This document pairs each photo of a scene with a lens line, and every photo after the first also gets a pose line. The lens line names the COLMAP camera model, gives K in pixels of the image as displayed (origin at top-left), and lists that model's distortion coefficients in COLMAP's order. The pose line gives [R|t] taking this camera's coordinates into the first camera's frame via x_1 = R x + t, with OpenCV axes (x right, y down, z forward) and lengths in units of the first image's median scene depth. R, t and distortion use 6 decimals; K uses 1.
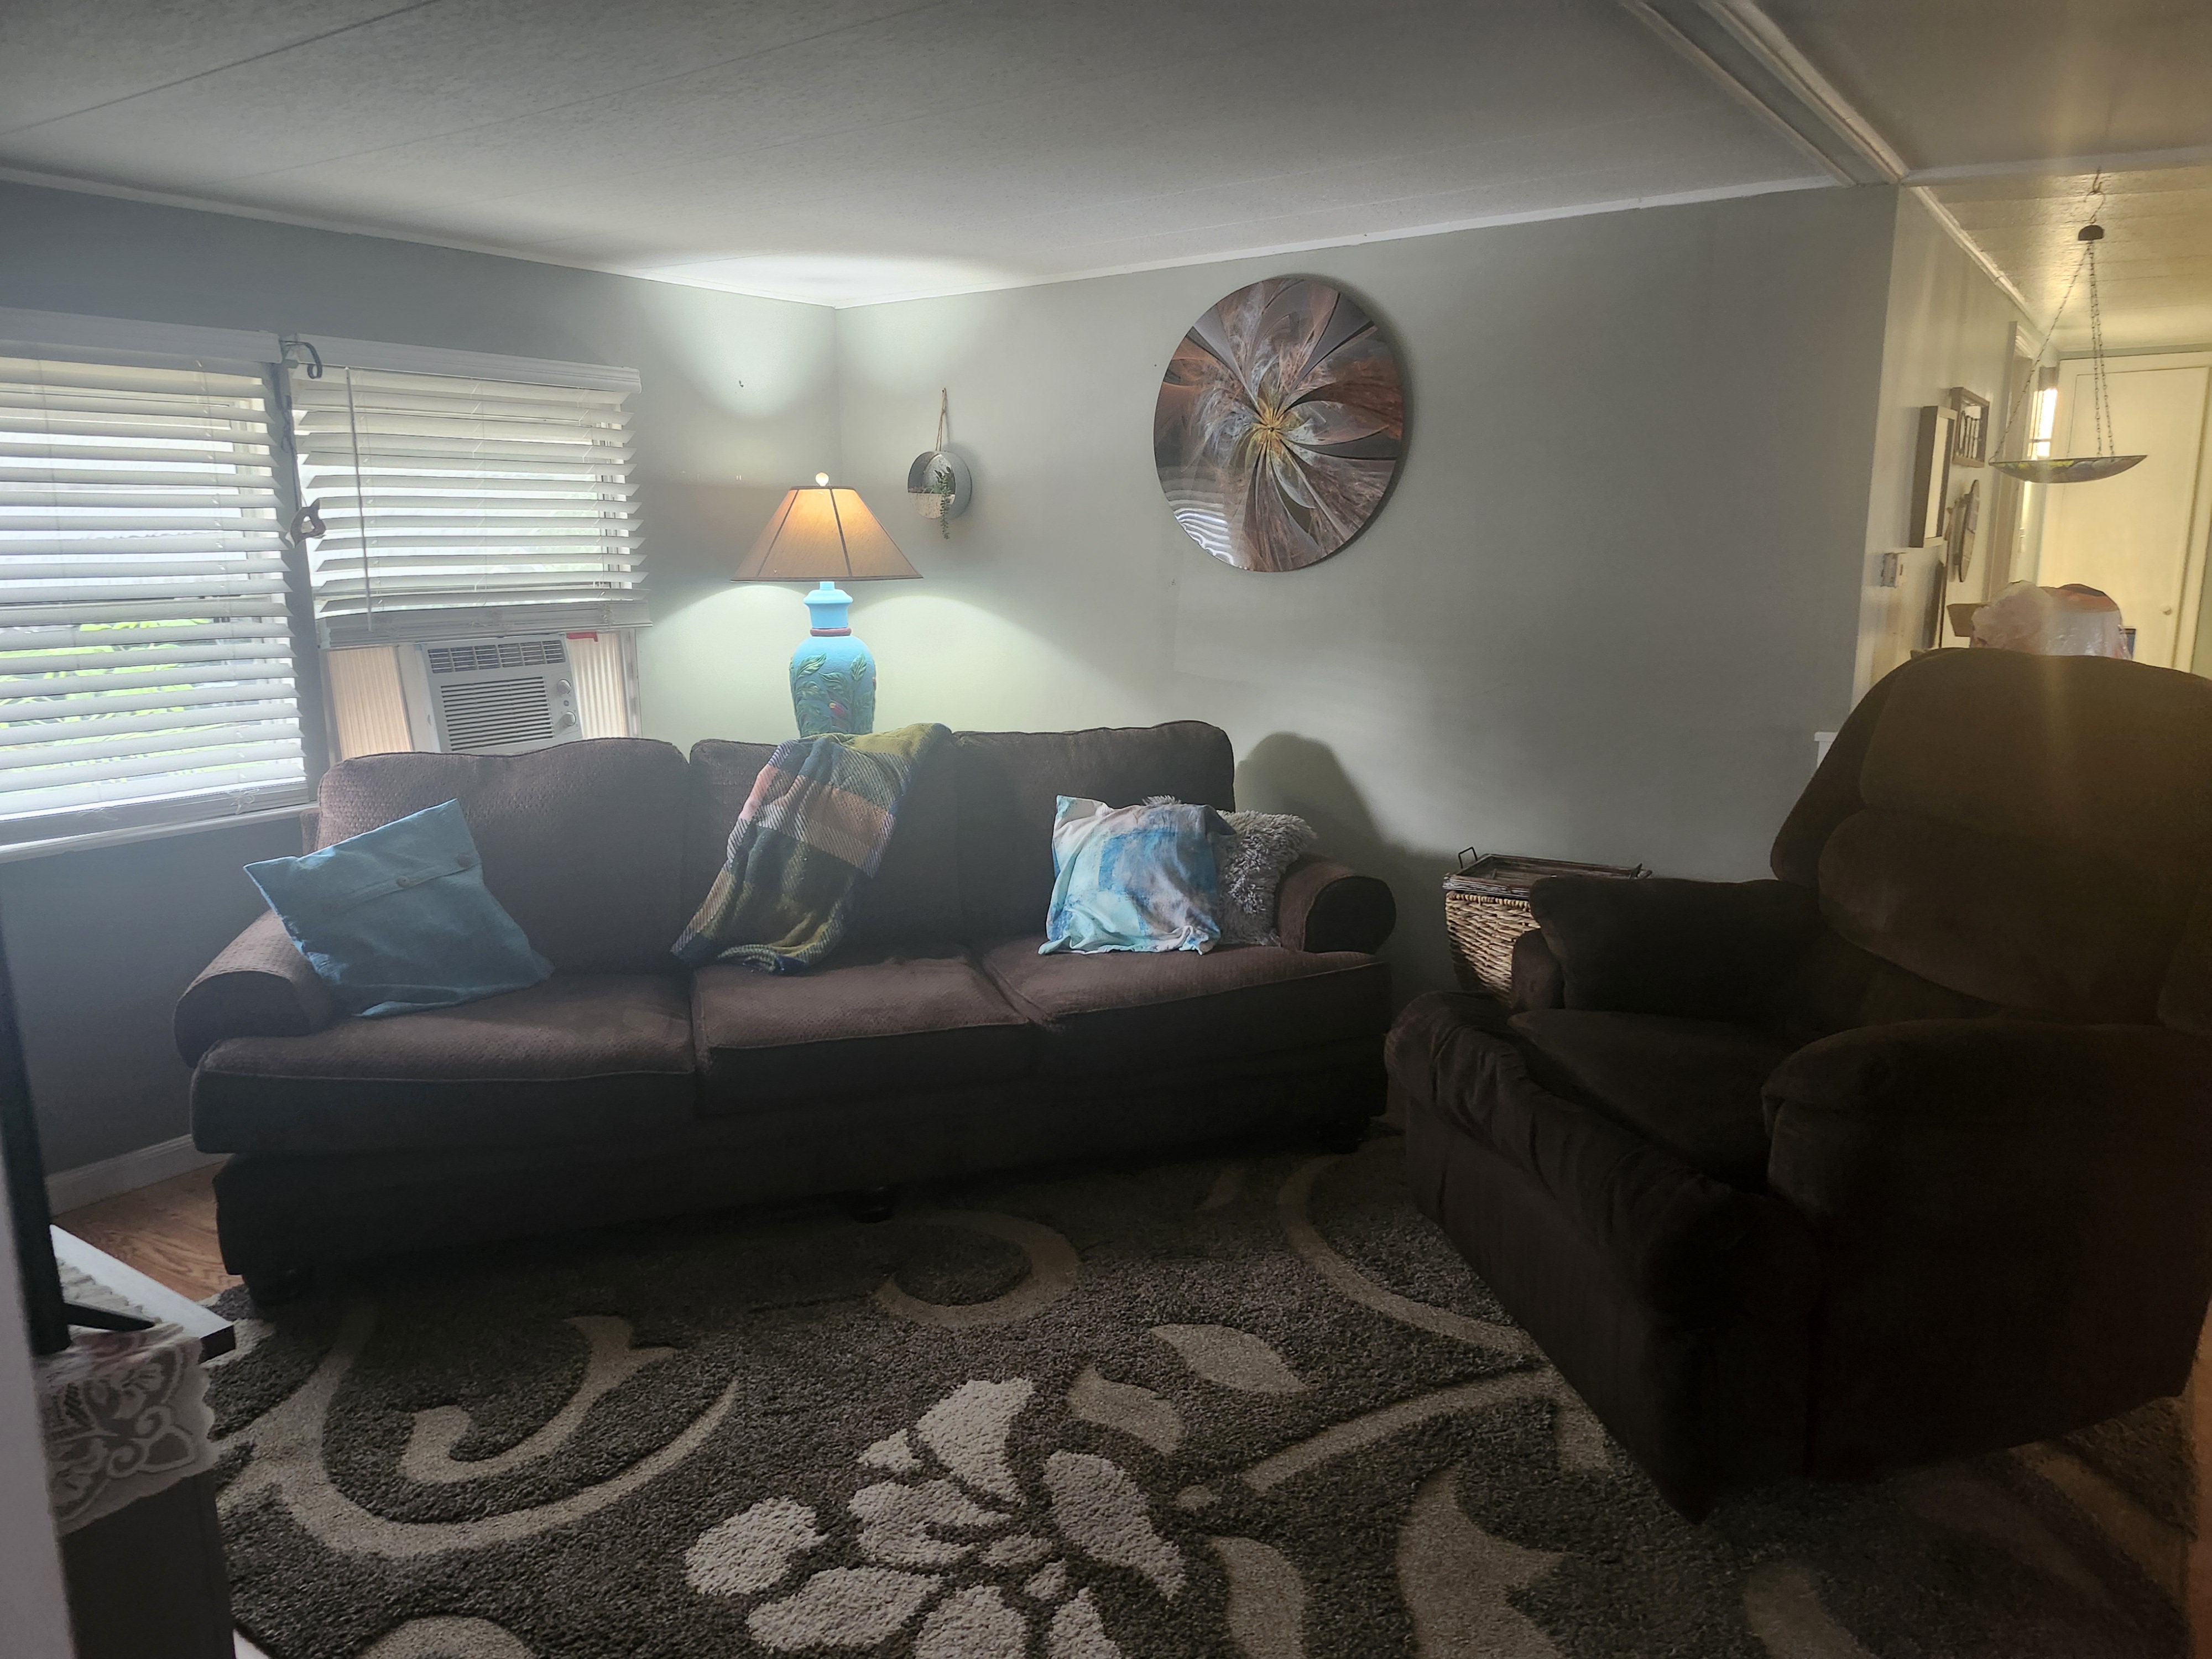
lens RADIAL K [[1527.7, 0, 1082.9], [0, 1527.7, 846.4], [0, 0, 1]] dist [0.098767, -0.146014]
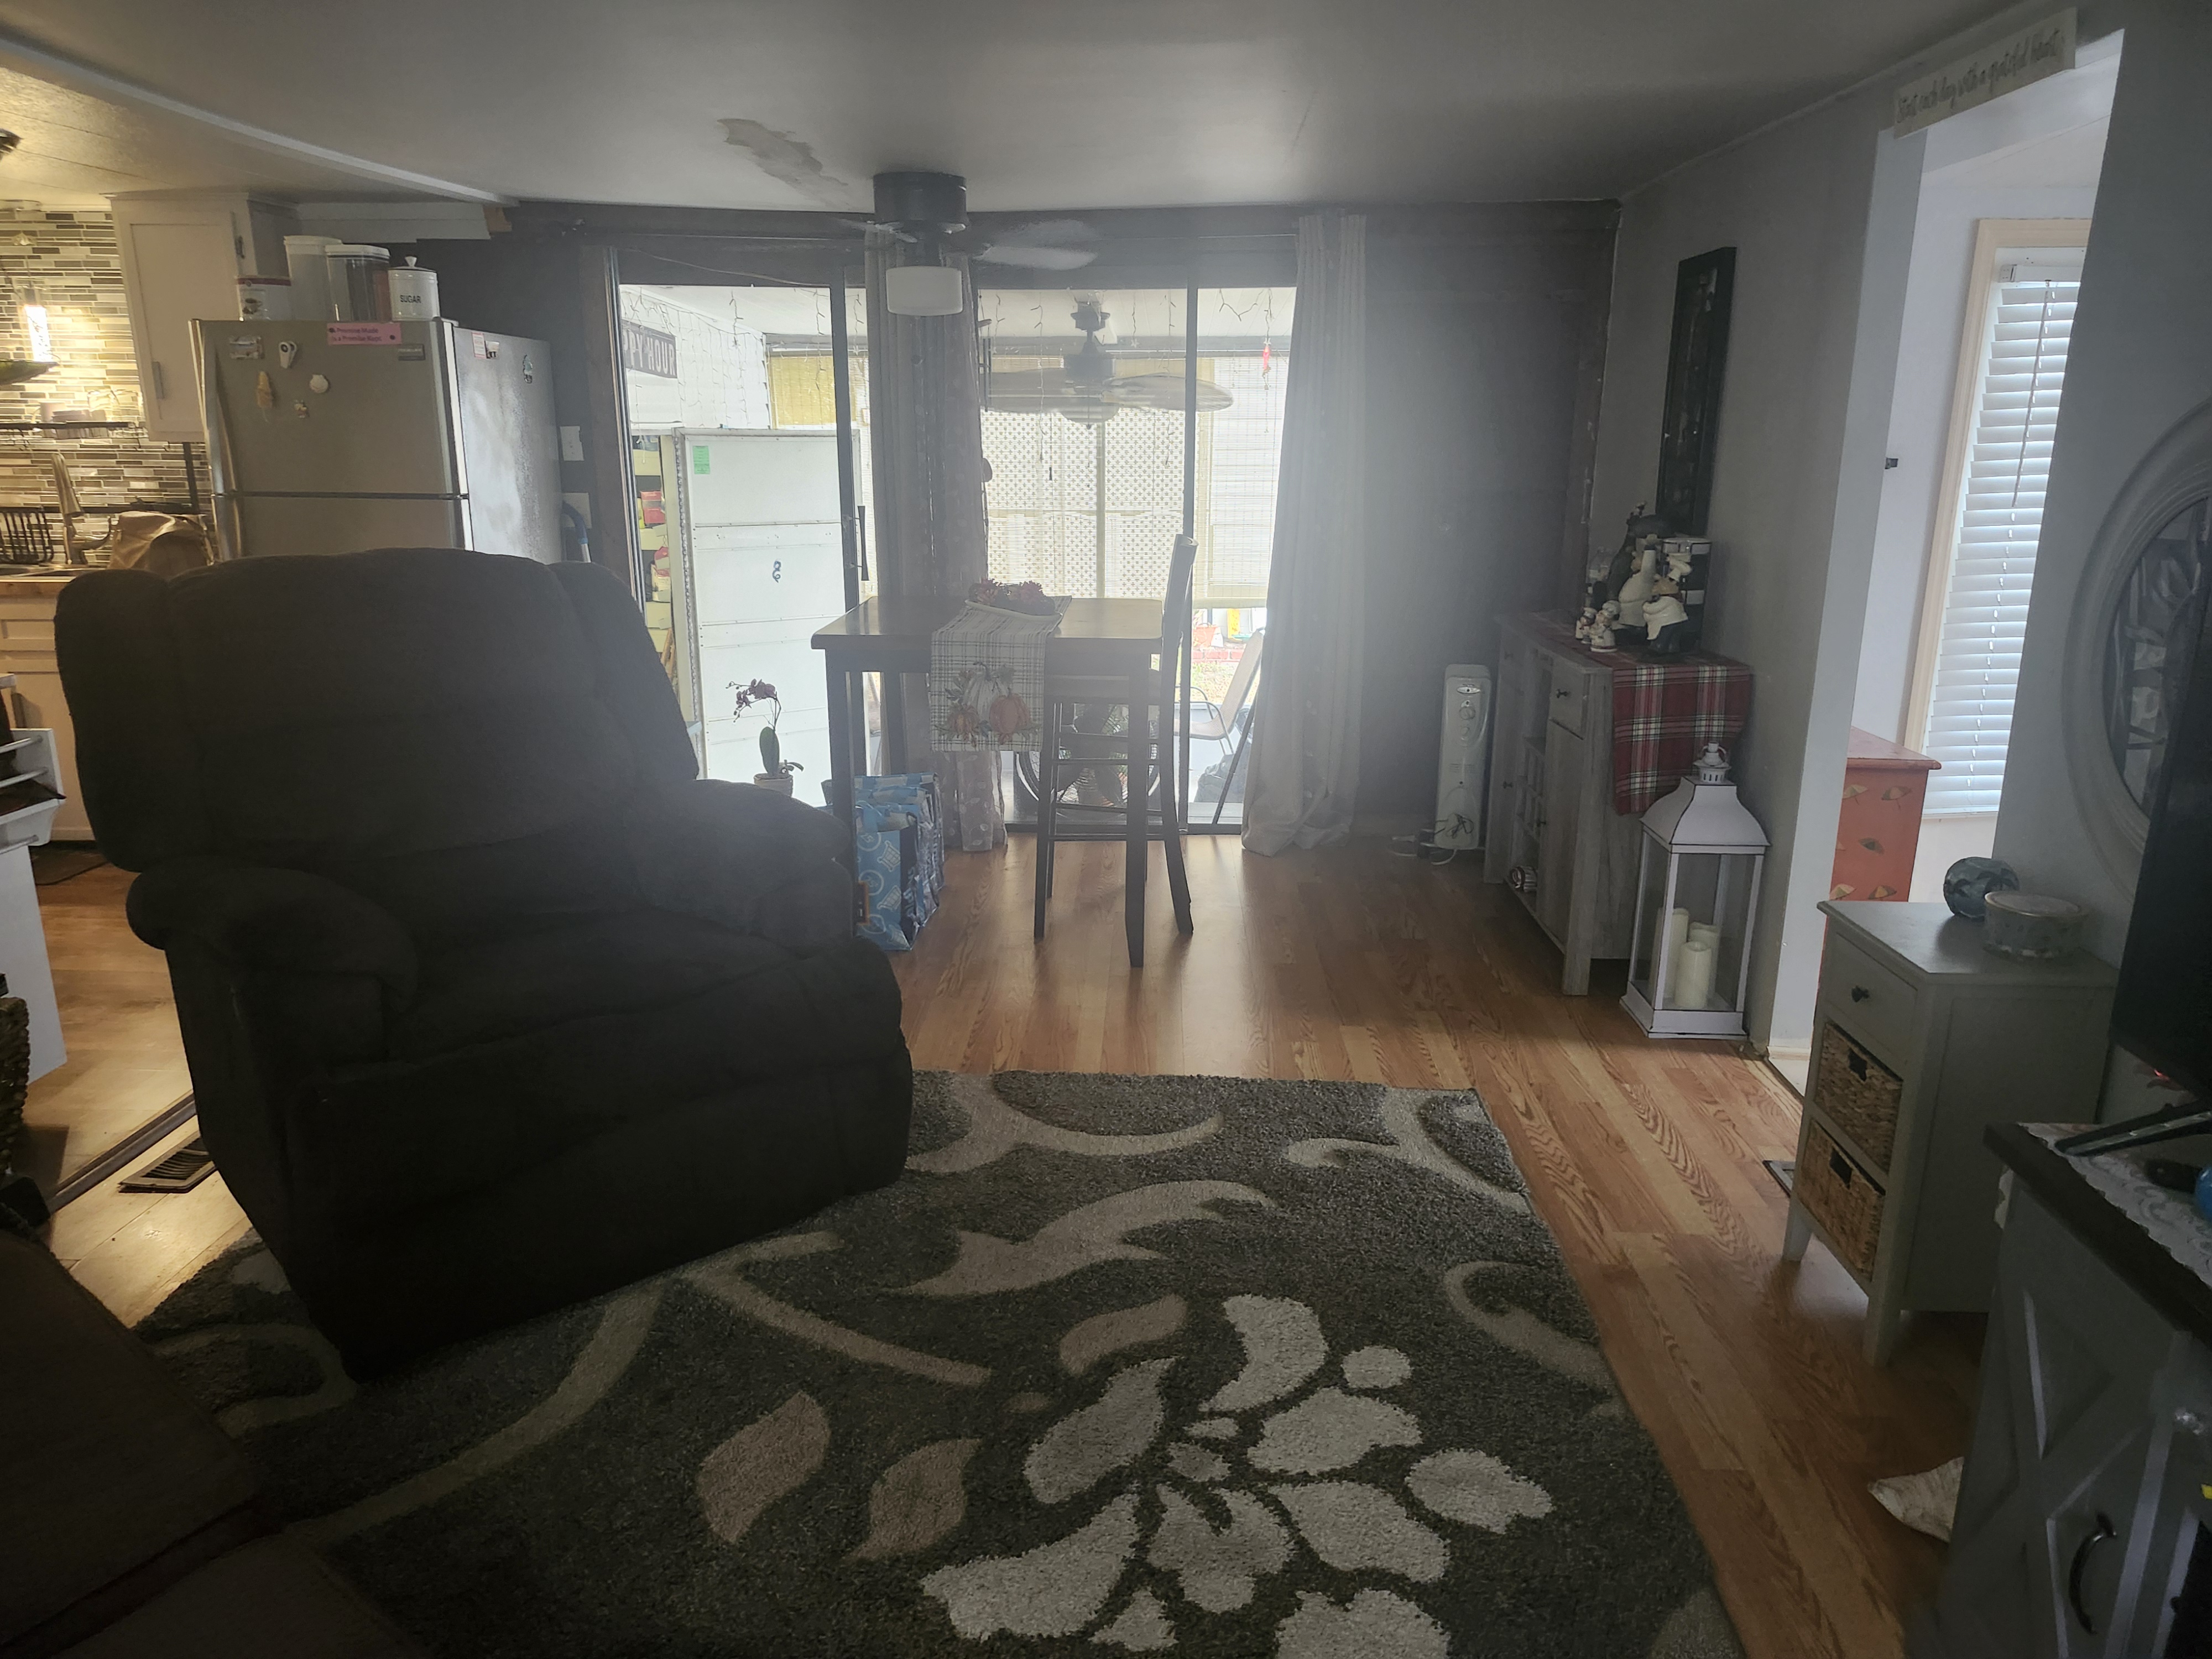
lens RADIAL K [[1509.2, 0, 1121.6], [0, 1509.2, 818.2], [0, 0, 1]] dist [0.098685, -0.130795]
pose [[-0.542002, -0.212137, 0.813162, -0.612222], [0.172714, 0.918841, 0.354826, -0.248840], [-0.822438, 0.332761, -0.461374, 1.117172]]
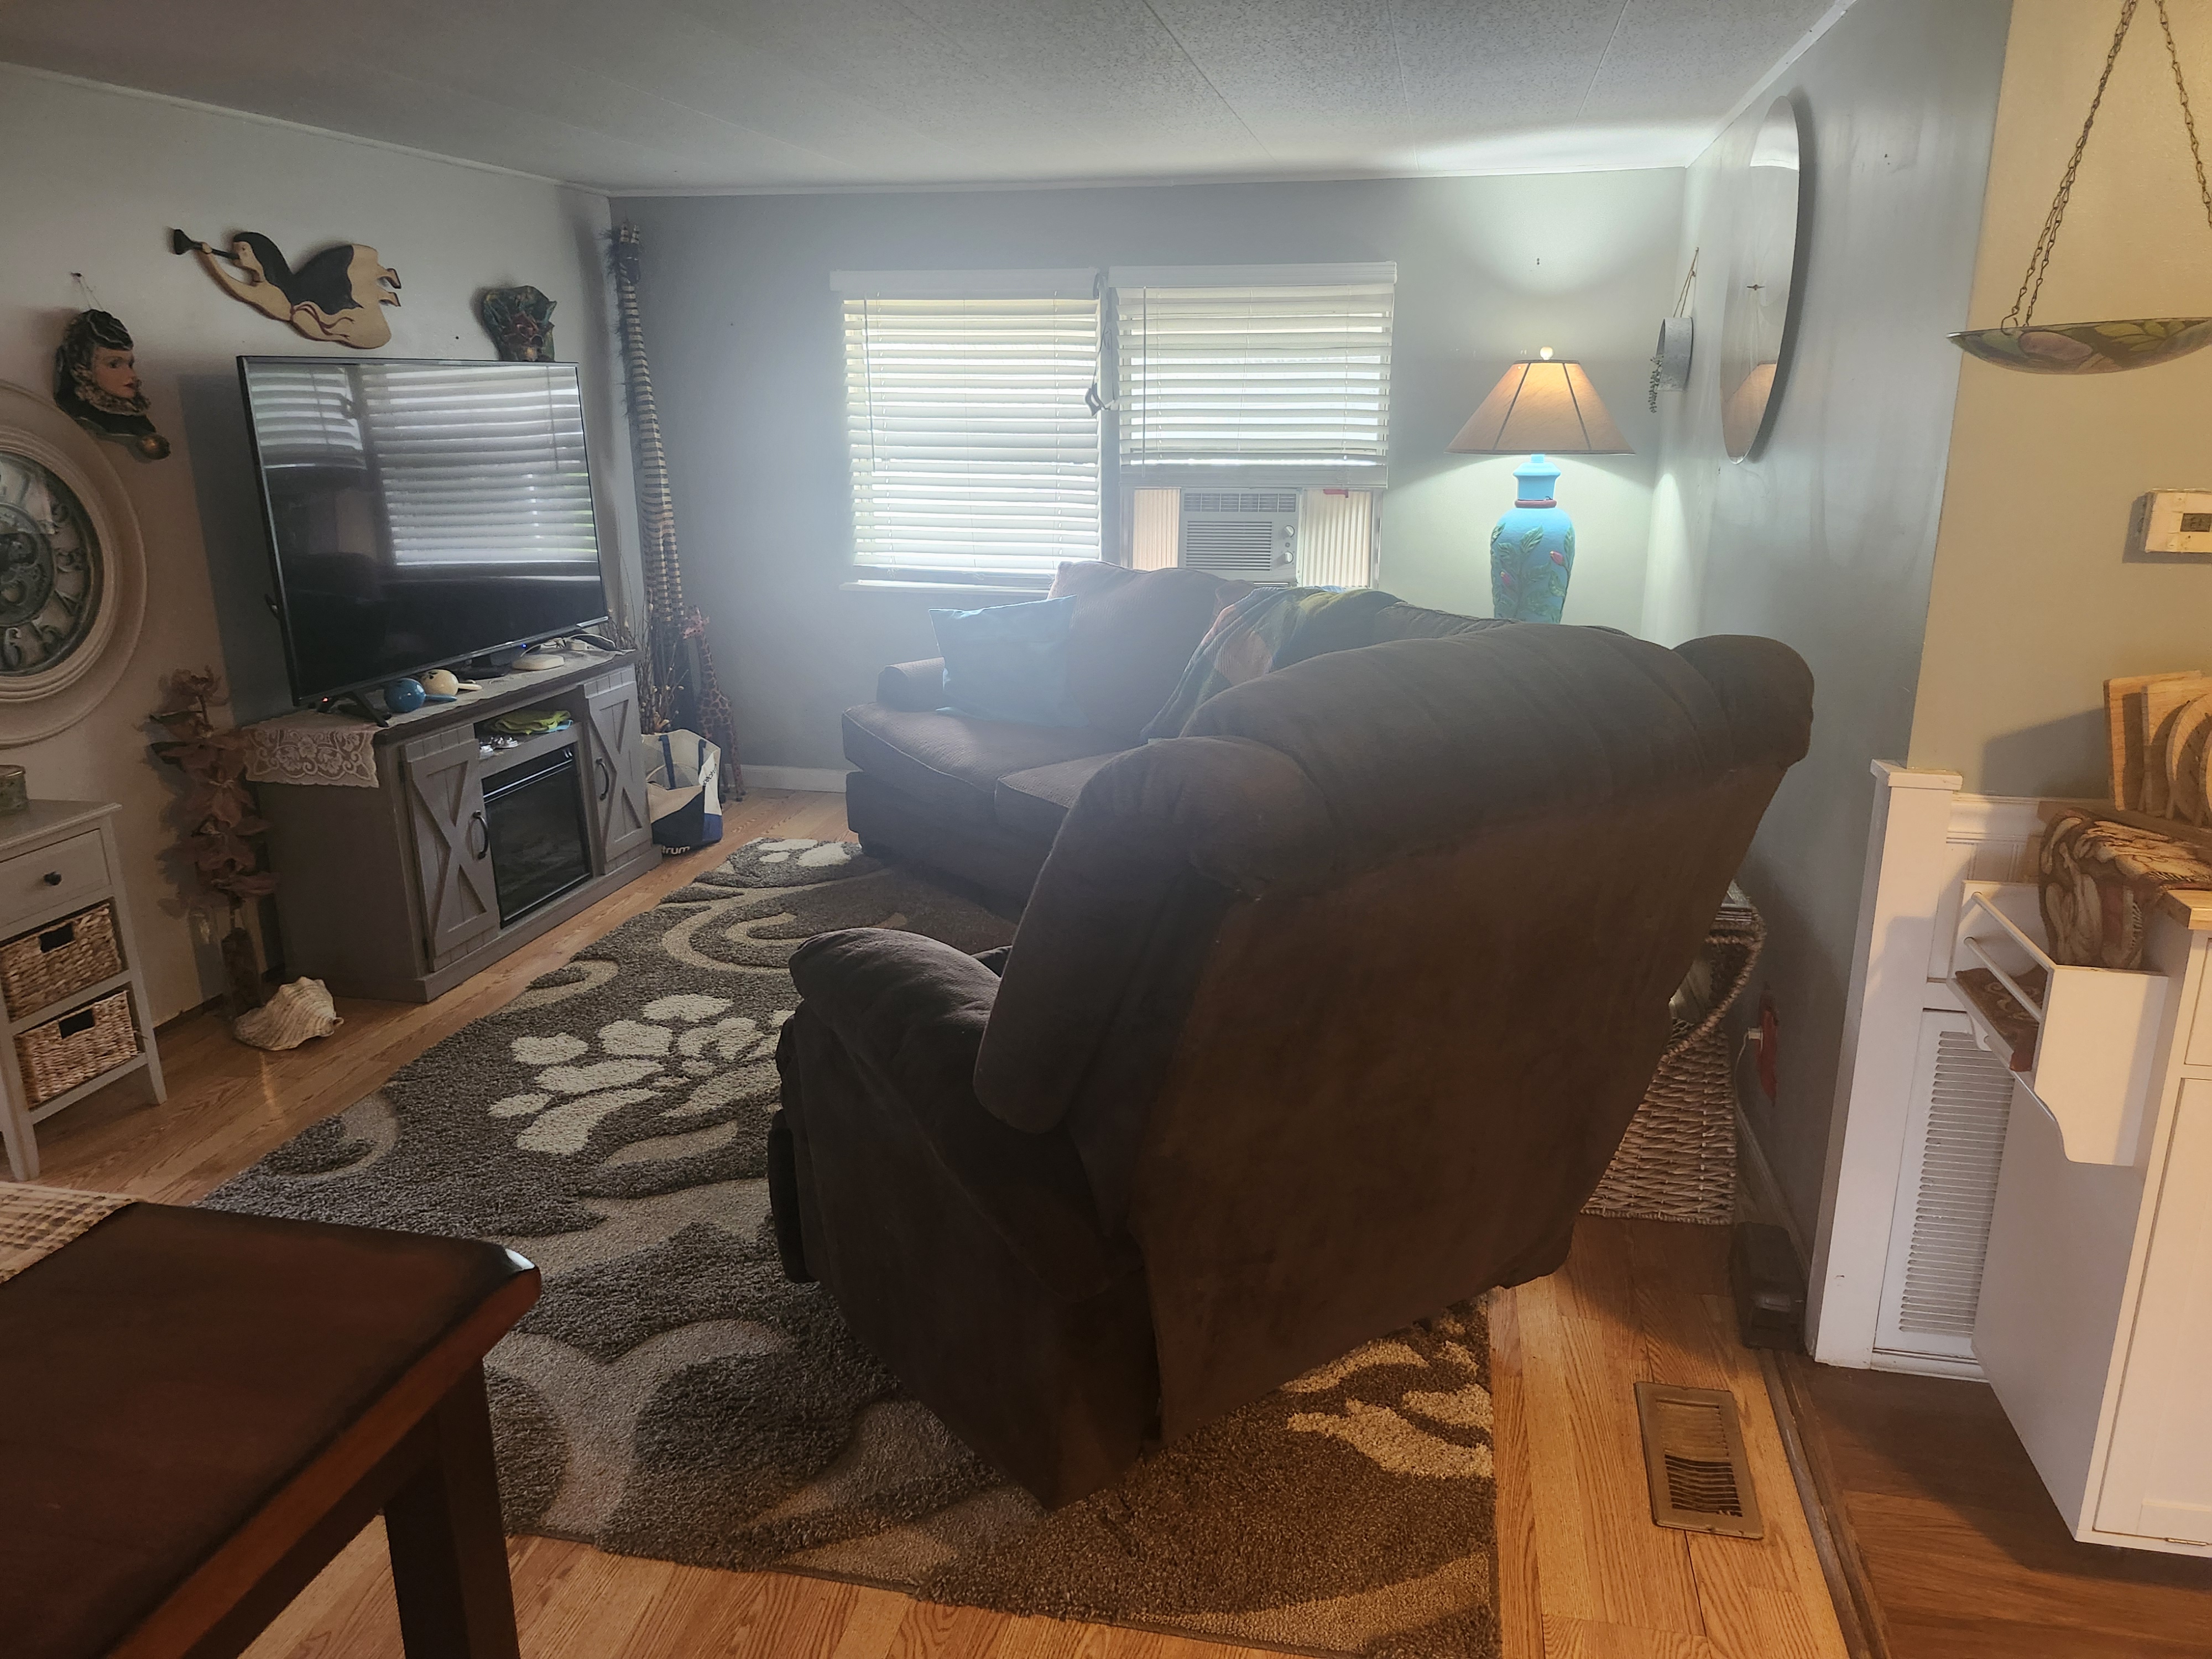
lens RADIAL K [[1509.2, 0, 1121.6], [0, 1509.2, 818.2], [0, 0, 1]] dist [0.098685, -0.130795]
pose [[0.388528, 0.258098, -0.884551, 1.181111], [-0.188417, 0.961939, 0.197919, -0.150717], [0.901967, 0.089768, 0.422371, 0.578989]]
